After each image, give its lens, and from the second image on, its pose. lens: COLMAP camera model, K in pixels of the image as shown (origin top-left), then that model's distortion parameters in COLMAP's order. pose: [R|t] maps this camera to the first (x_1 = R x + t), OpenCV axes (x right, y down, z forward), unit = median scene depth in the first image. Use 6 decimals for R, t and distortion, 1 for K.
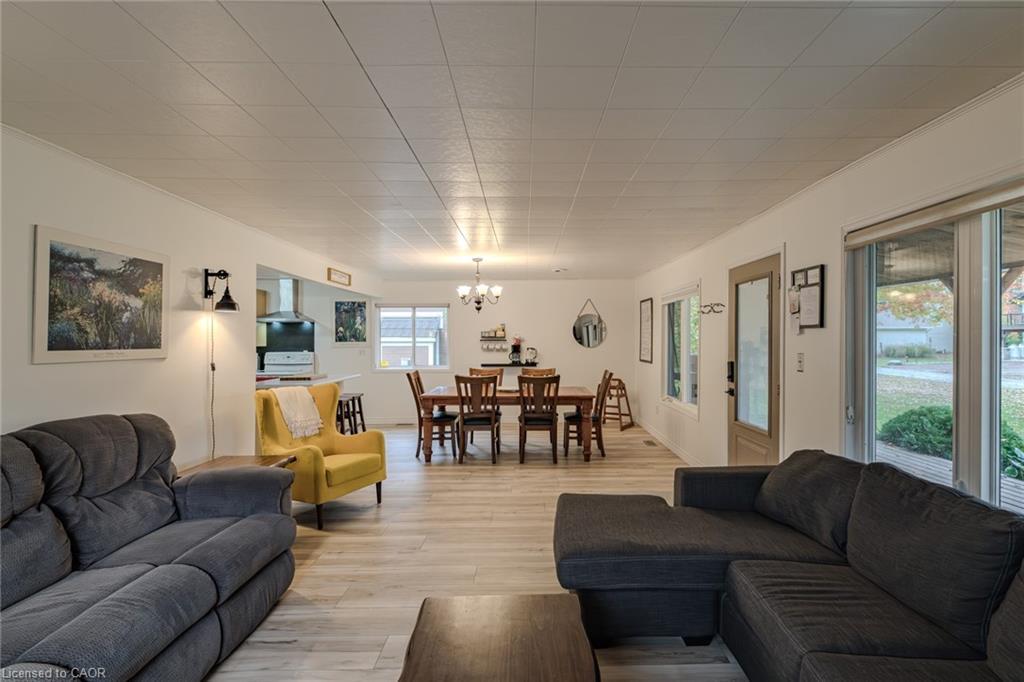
lens RADIAL K [[465.3, 0, 522.7], [0, 465.3, 335.4], [0, 0, 1]] dist [-0.000557, -0.000672]
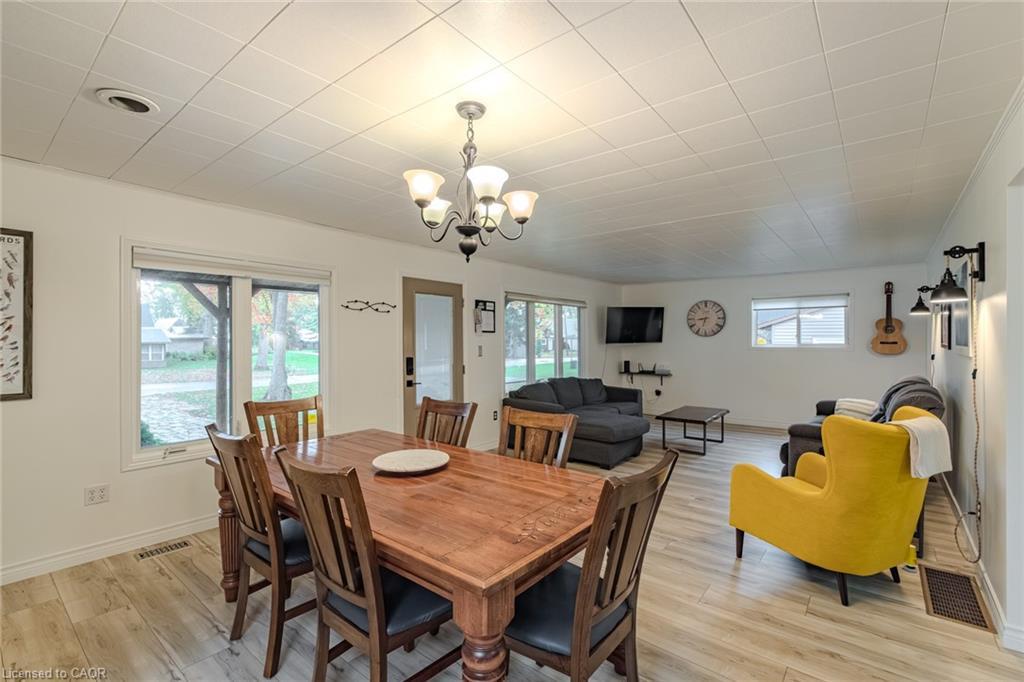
lens RADIAL K [[441.6, 0, 519.1], [0, 441.6, 339.9], [0, 0, 1]] dist [0.010251, -0.006217]
pose [[-0.785915, -0.002275, 0.618330, -0.351591], [-0.005793, 0.999976, -0.003685, 0.012557], [-0.618307, -0.006478, -0.785910, 1.310555]]
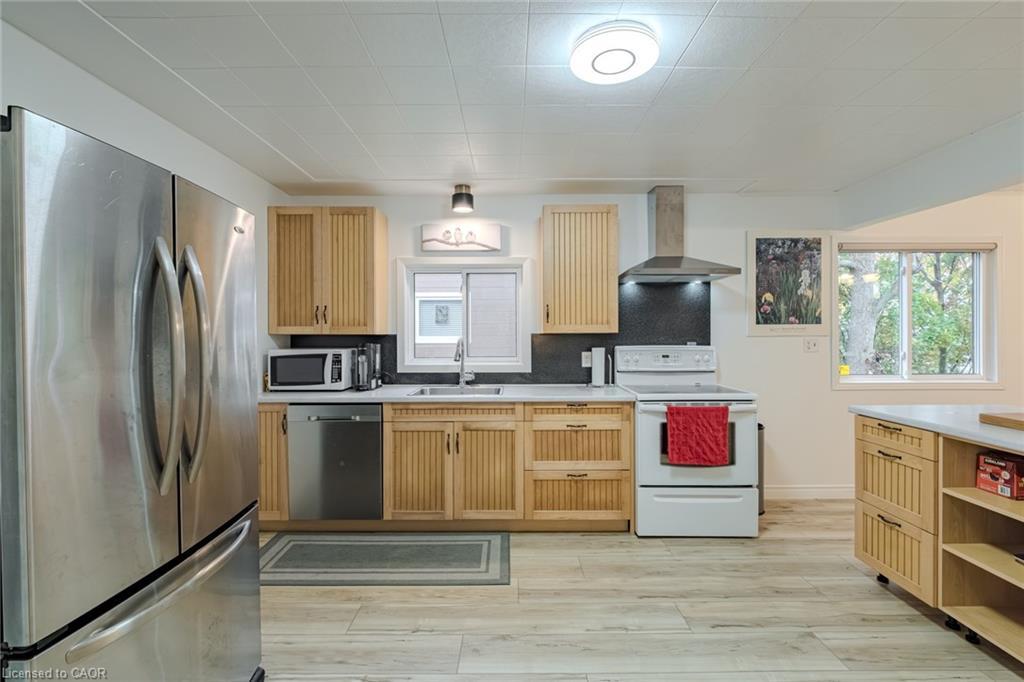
lens RADIAL K [[441.6, 0, 517.3], [0, 441.6, 336.5], [0, 0, 1]] dist [0.010251, -0.006217]
pose [[0.999995, 0.000617, -0.003153, -0.932590], [-0.000574, 0.999910, 0.013434, 0.029717], [0.003161, -0.013432, 0.999905, 0.799736]]
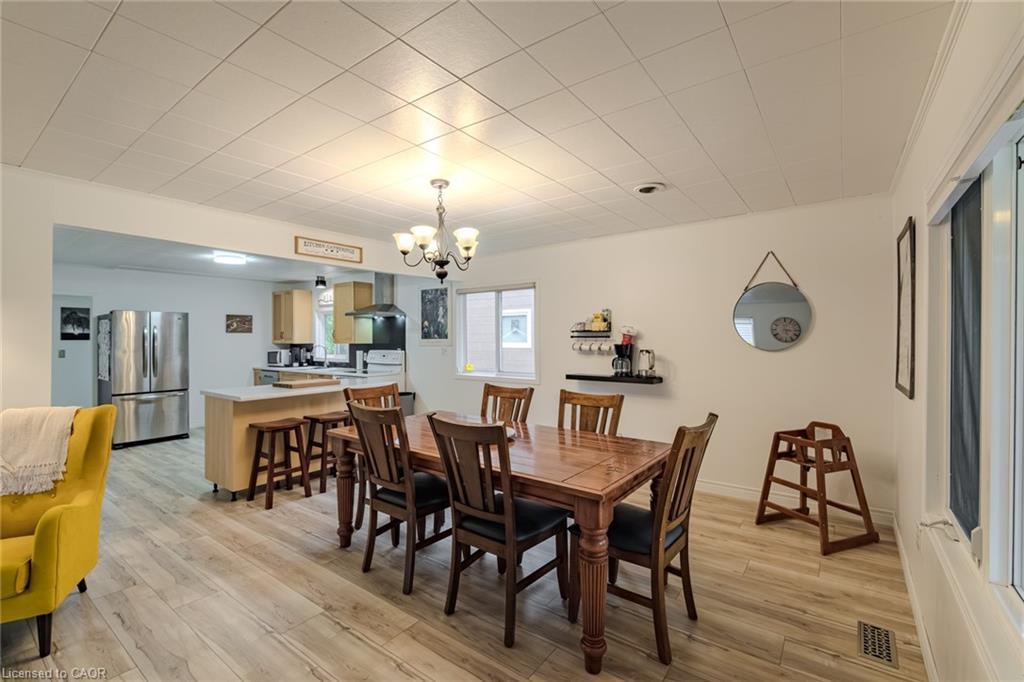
lens RADIAL K [[441.6, 0, 522.2], [0, 441.6, 337.3], [0, 0, 1]] dist [0.010251, -0.006217]
pose [[0.806973, -0.000705, -0.590587, 0.299008], [0.006154, 0.999955, 0.007215, 0.009625], [0.590556, -0.009457, 0.806941, 0.683729]]
